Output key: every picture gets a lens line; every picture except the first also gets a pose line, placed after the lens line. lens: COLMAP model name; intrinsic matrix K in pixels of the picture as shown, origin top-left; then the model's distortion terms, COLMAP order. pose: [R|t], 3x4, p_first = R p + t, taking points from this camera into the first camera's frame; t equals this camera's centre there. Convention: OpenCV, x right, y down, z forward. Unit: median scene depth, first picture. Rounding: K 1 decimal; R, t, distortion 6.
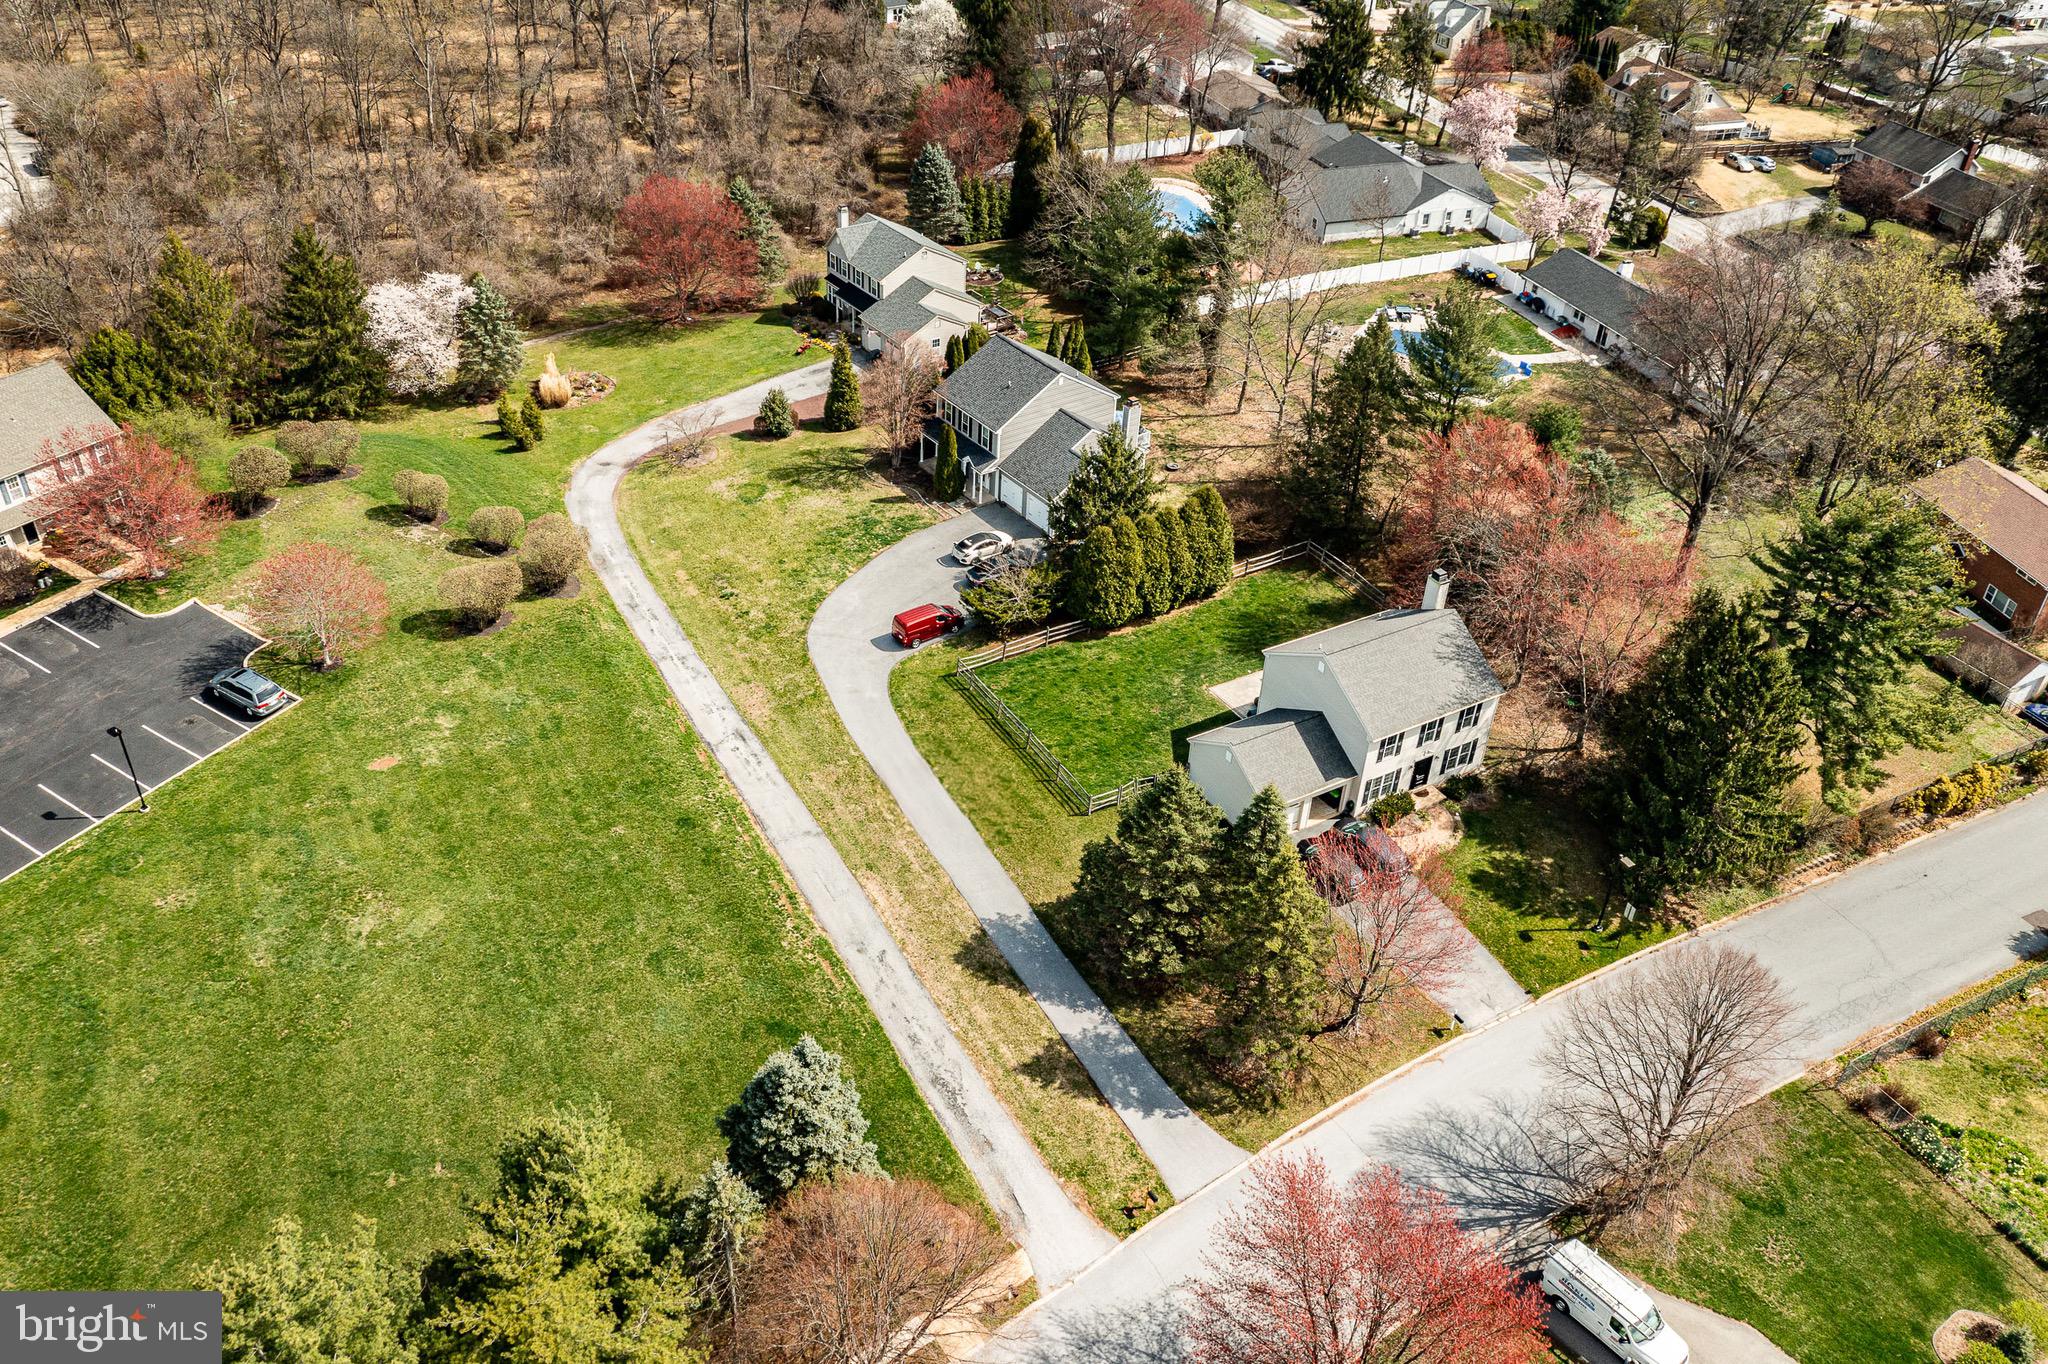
lens RADIAL K [[1607.8, 0, 1015.7], [0, 1607.8, 675.7], [0, 0, 1]] dist [-0.011113, 0.002336]
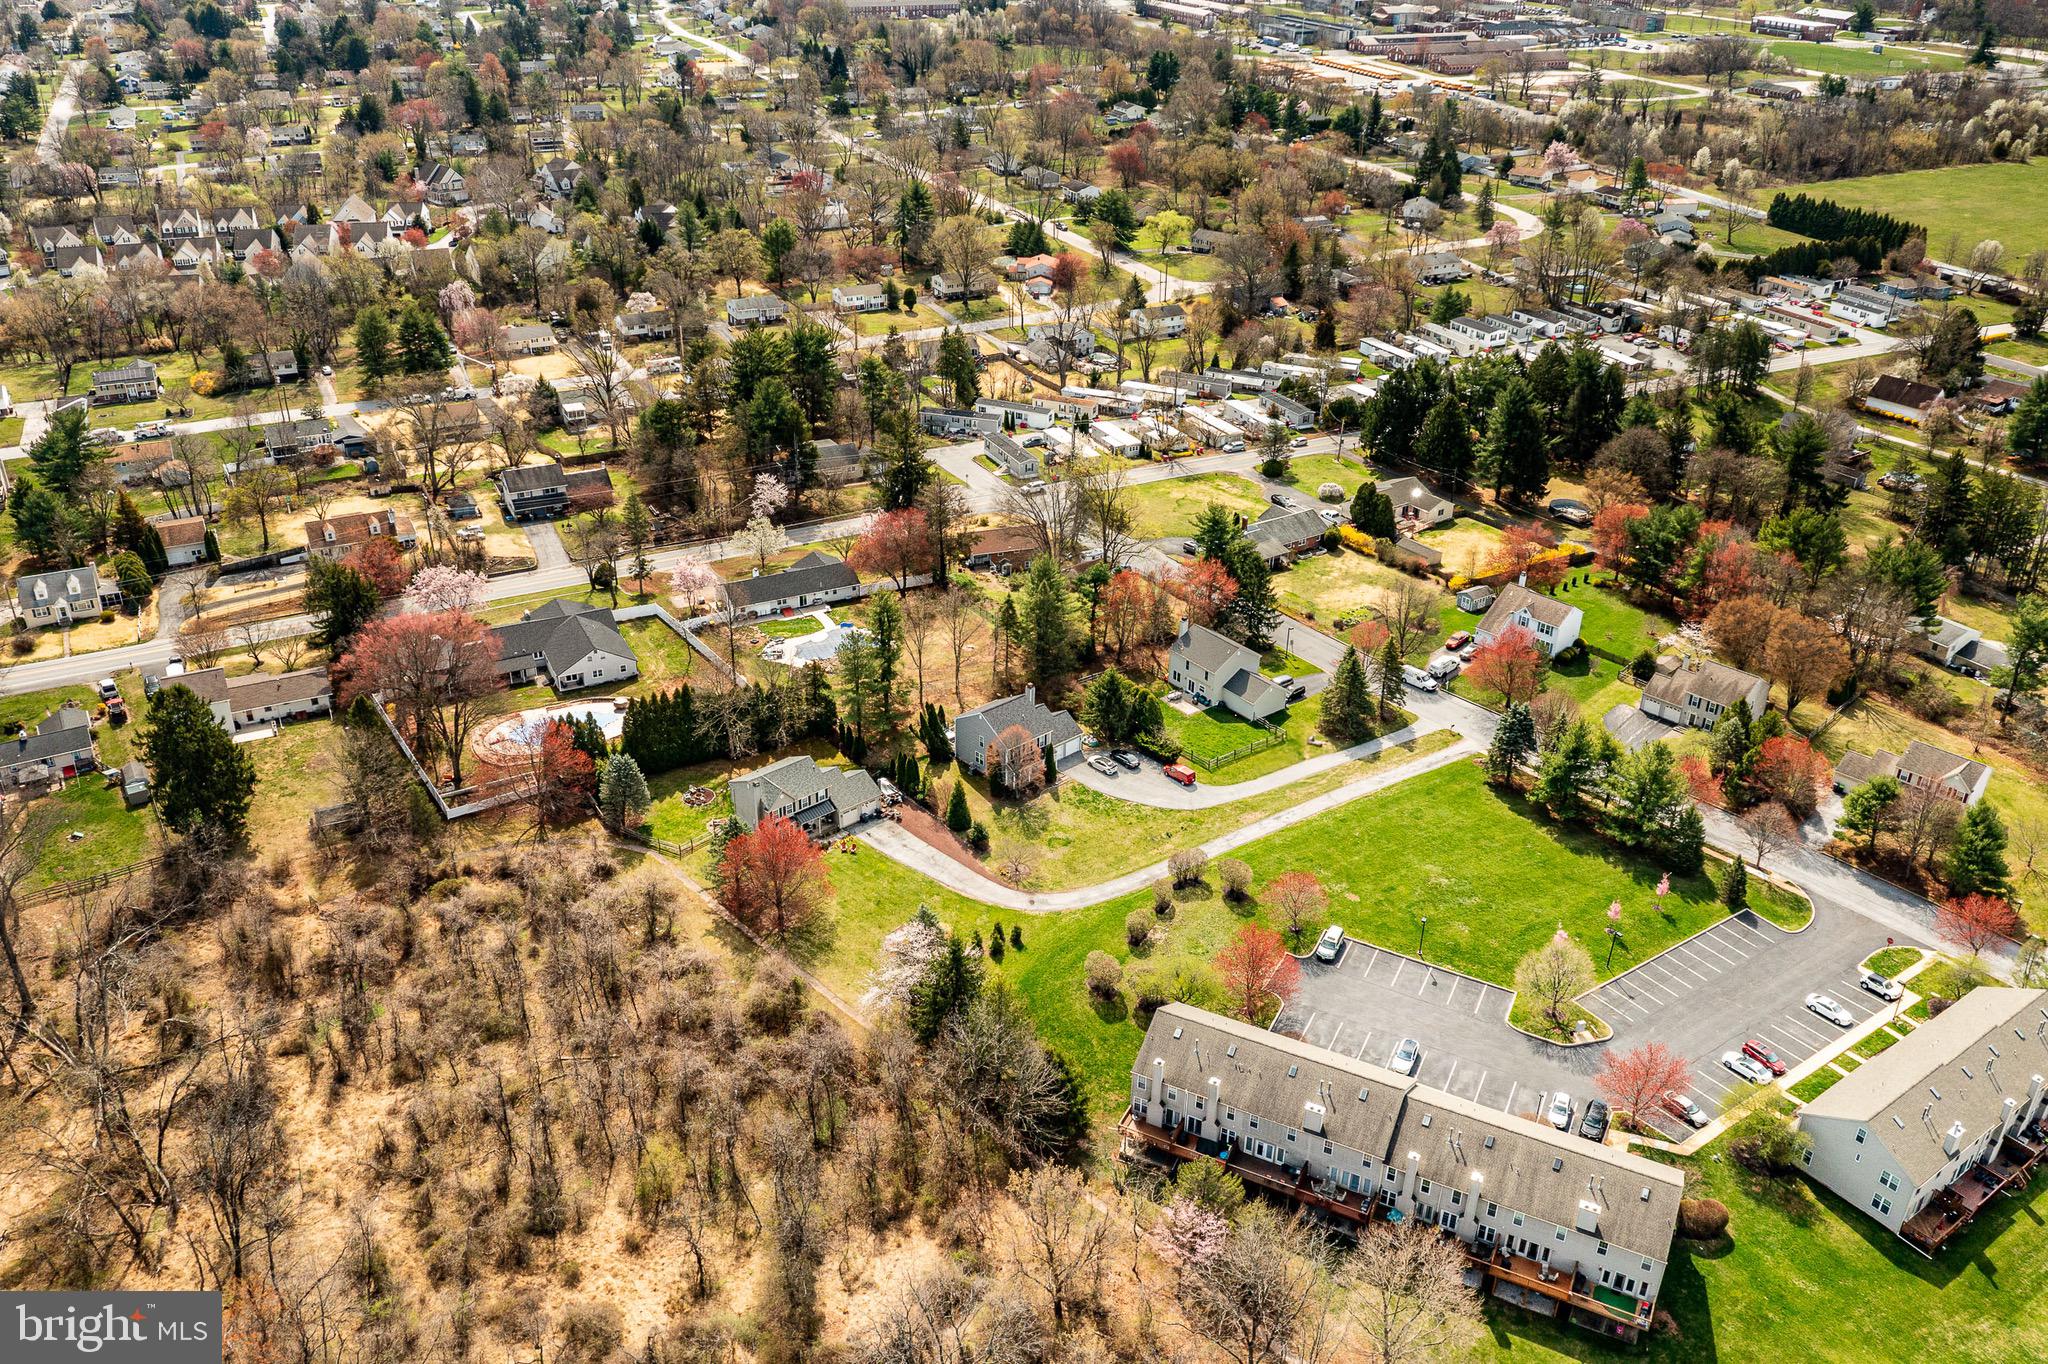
lens RADIAL K [[1607.8, 0, 1015.7], [0, 1607.8, 675.7], [0, 0, 1]] dist [-0.011113, 0.002336]
pose [[-0.103042, -0.501053, 0.859260, -1.734588], [0.556307, 0.687088, 0.467368, -1.193972], [-0.824563, 0.526171, 0.207940, 0.646972]]
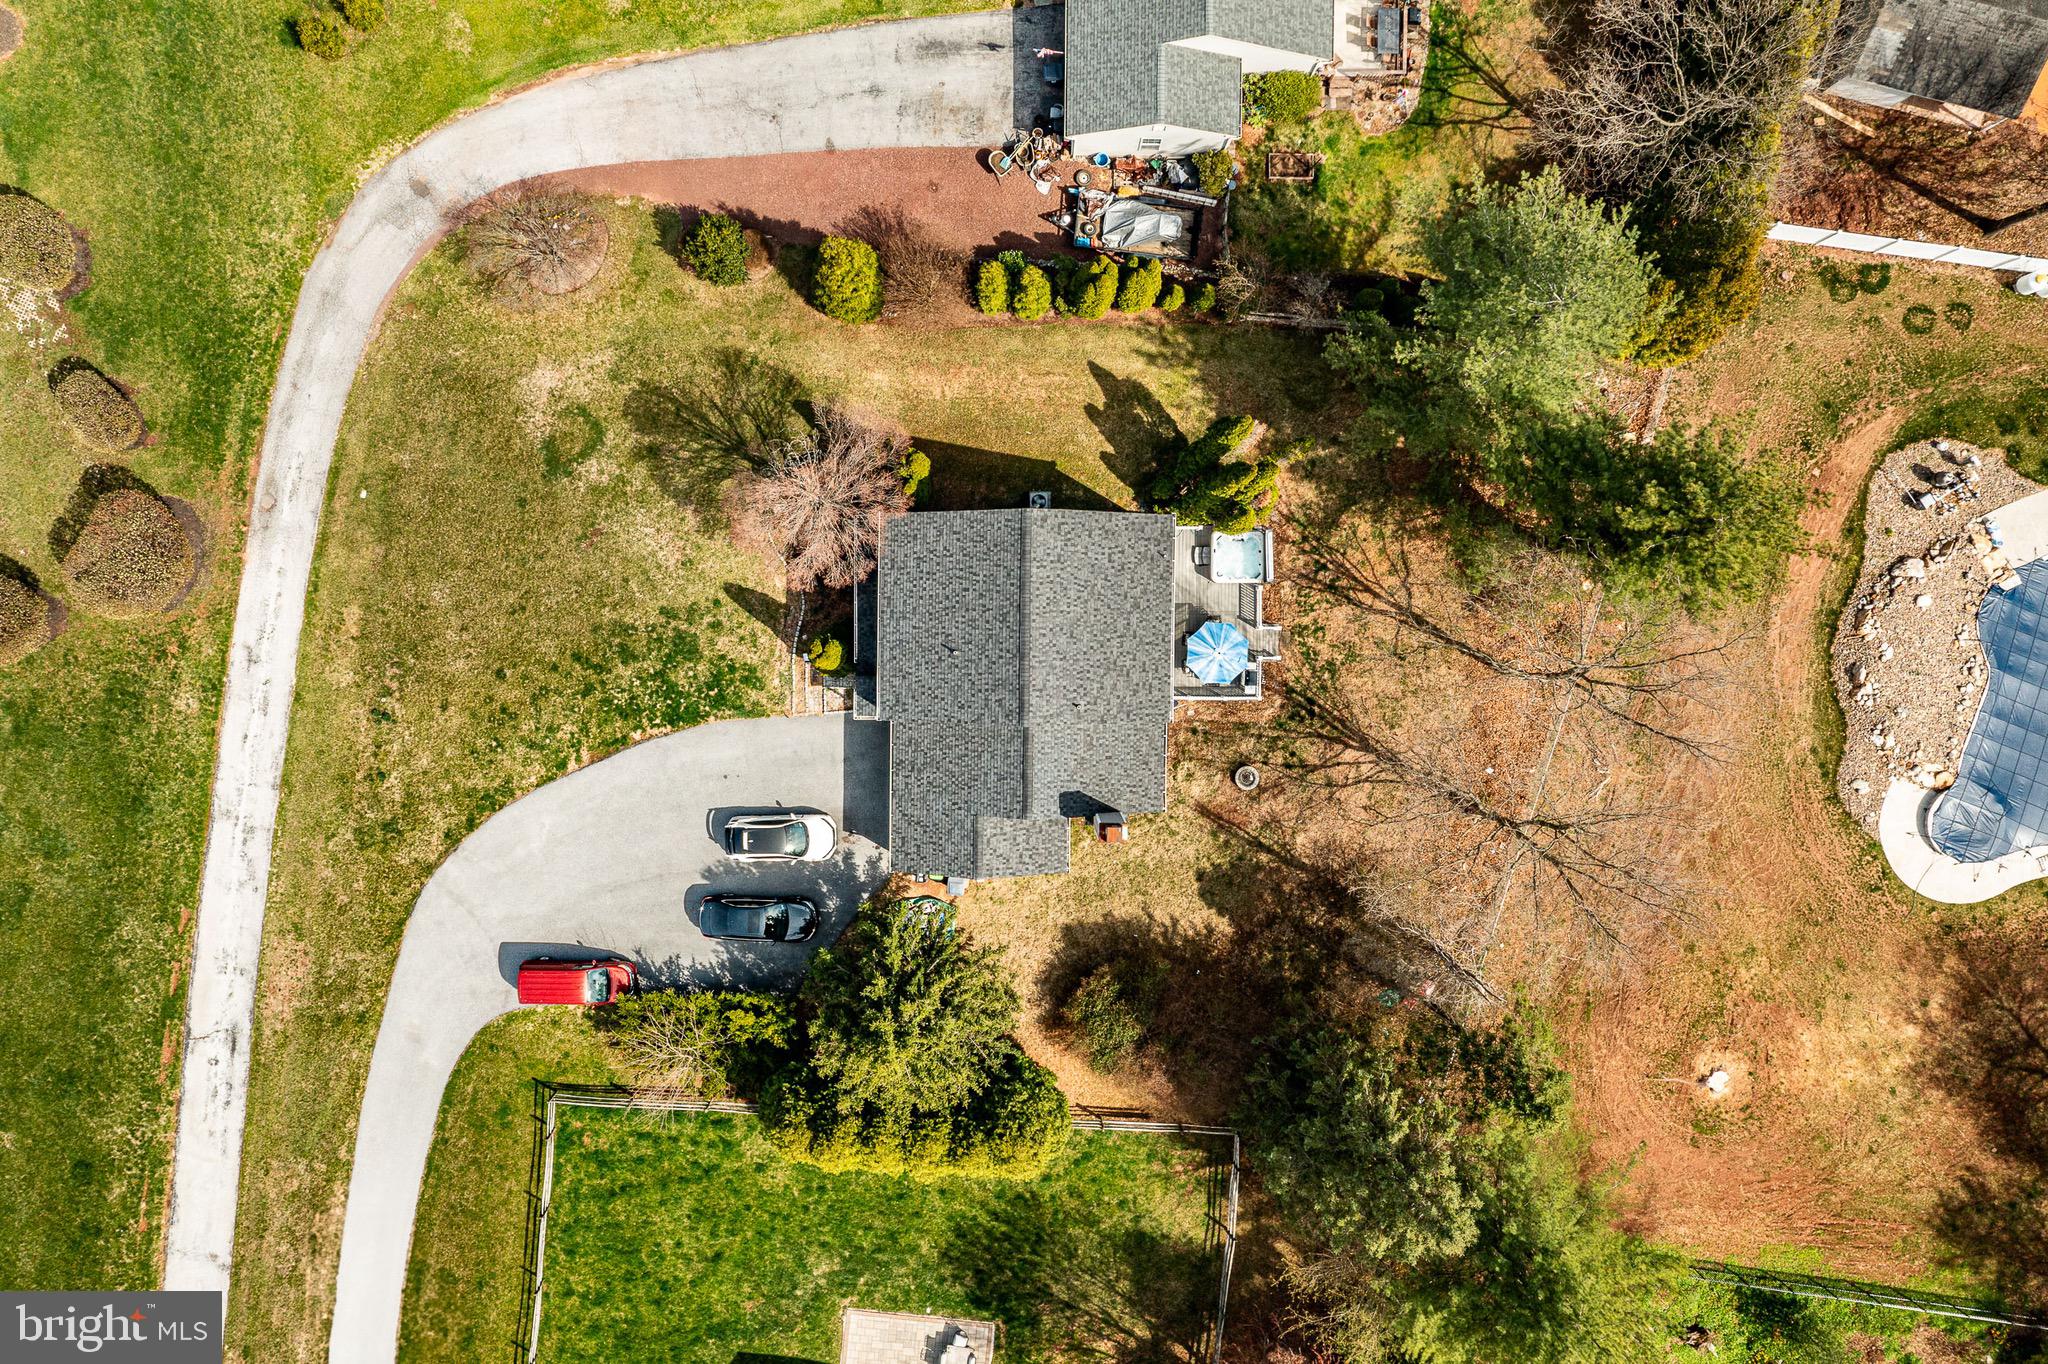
lens RADIAL K [[1607.8, 0, 1015.7], [0, 1607.8, 675.7], [0, 0, 1]] dist [-0.011113, 0.002336]
pose [[0.804010, 0.594074, -0.025383, 0.031692], [-0.314311, 0.460846, 0.829957, -0.671026], [0.504754, -0.659316, 0.557249, 0.780851]]
